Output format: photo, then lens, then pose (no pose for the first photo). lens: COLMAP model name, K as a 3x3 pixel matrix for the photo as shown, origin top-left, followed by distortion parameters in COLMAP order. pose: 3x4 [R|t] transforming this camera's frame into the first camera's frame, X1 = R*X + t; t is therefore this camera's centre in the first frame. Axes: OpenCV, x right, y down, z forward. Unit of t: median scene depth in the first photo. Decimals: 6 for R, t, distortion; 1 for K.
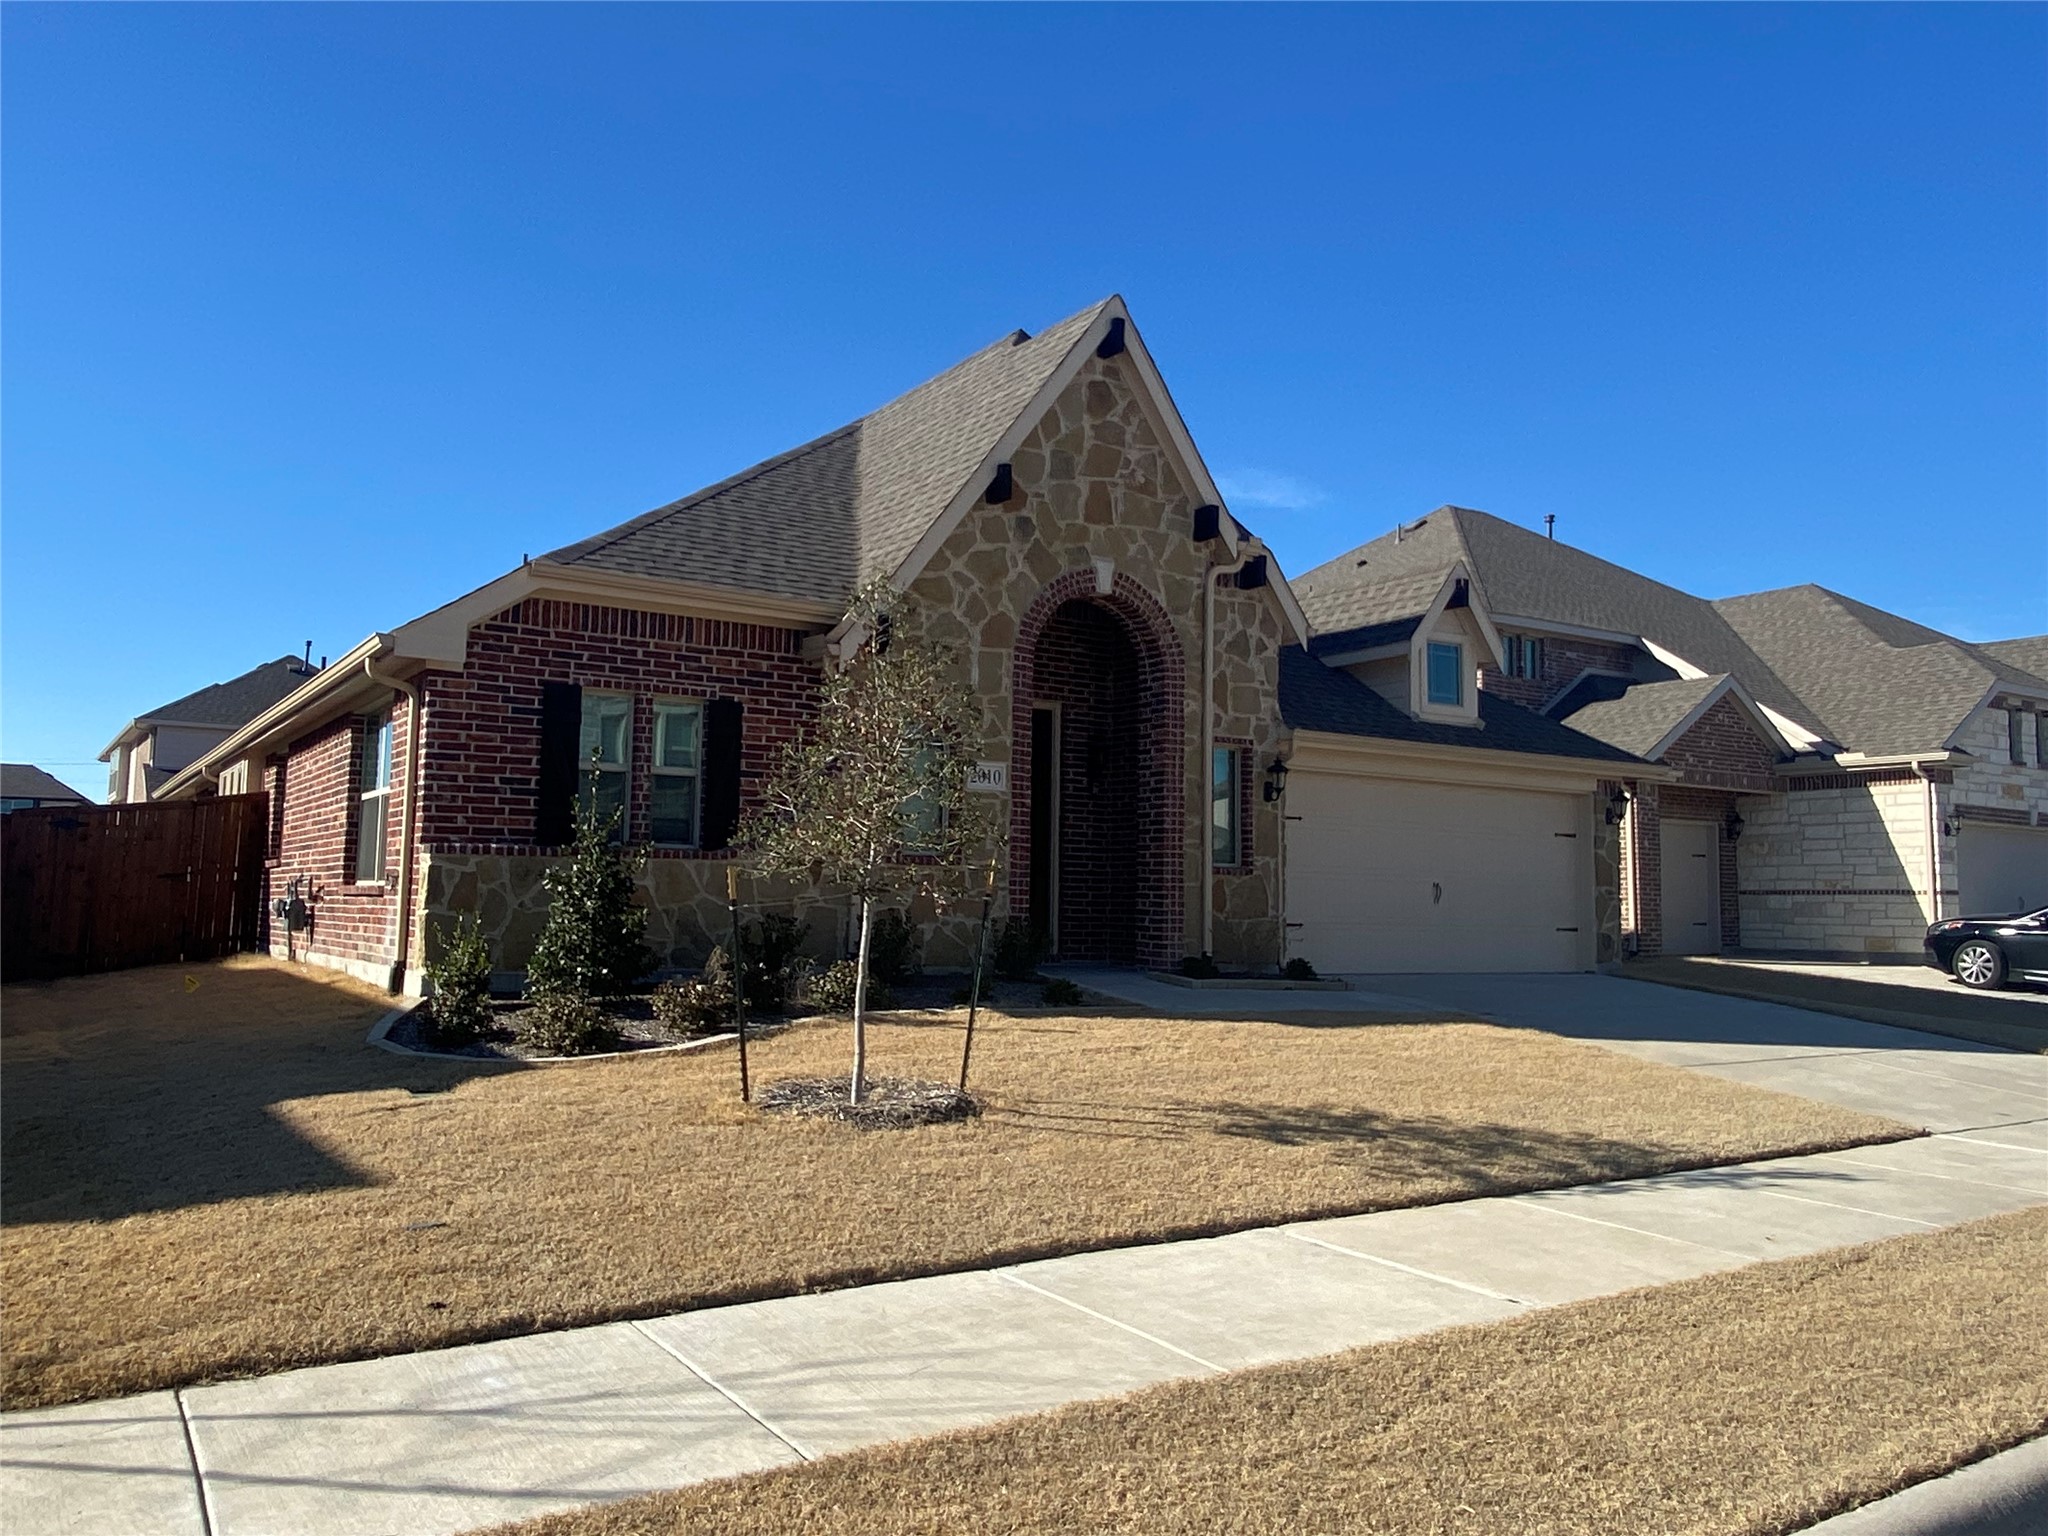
lens RADIAL K [[1524.5, 0, 1017.4], [0, 1524.5, 766.4], [0, 0, 1]] dist [0.033082, -0.030009]
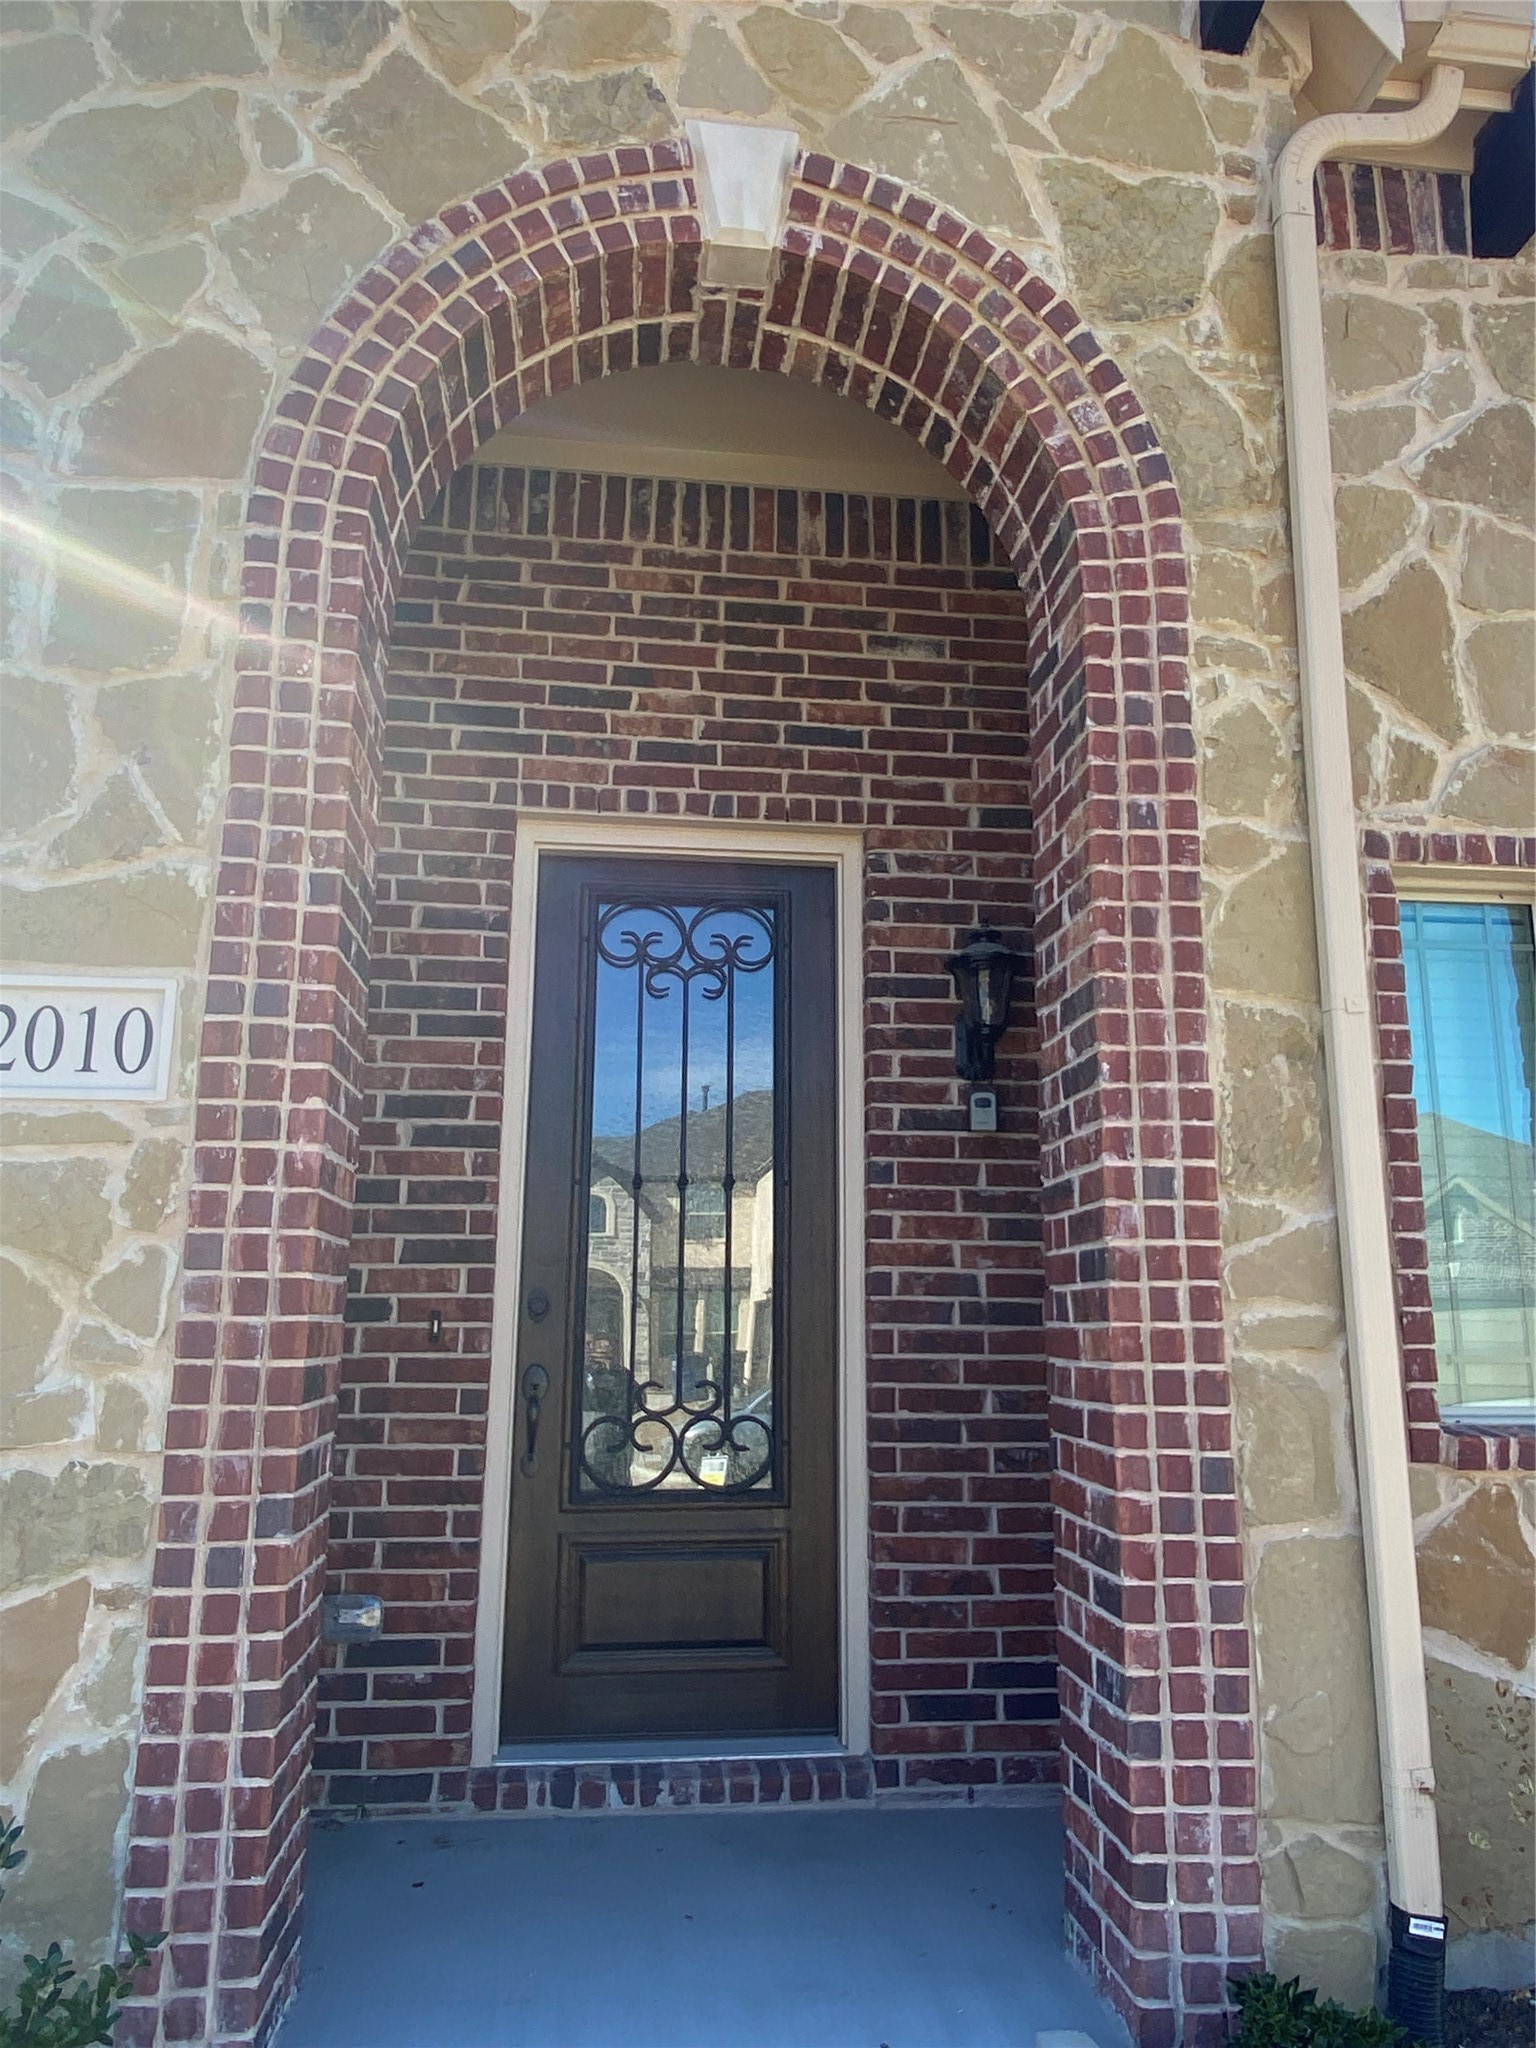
lens RADIAL K [[1524.5, 0, 784.2], [0, 1524.5, 1013.7], [0, 0, 1]] dist [0.033082, -0.030009]
pose [[0.897671, -0.104532, -0.428088, 0.147900], [0.050541, 0.989469, -0.135633, 0.034138], [0.437758, 0.100118, 0.893501, 0.788647]]
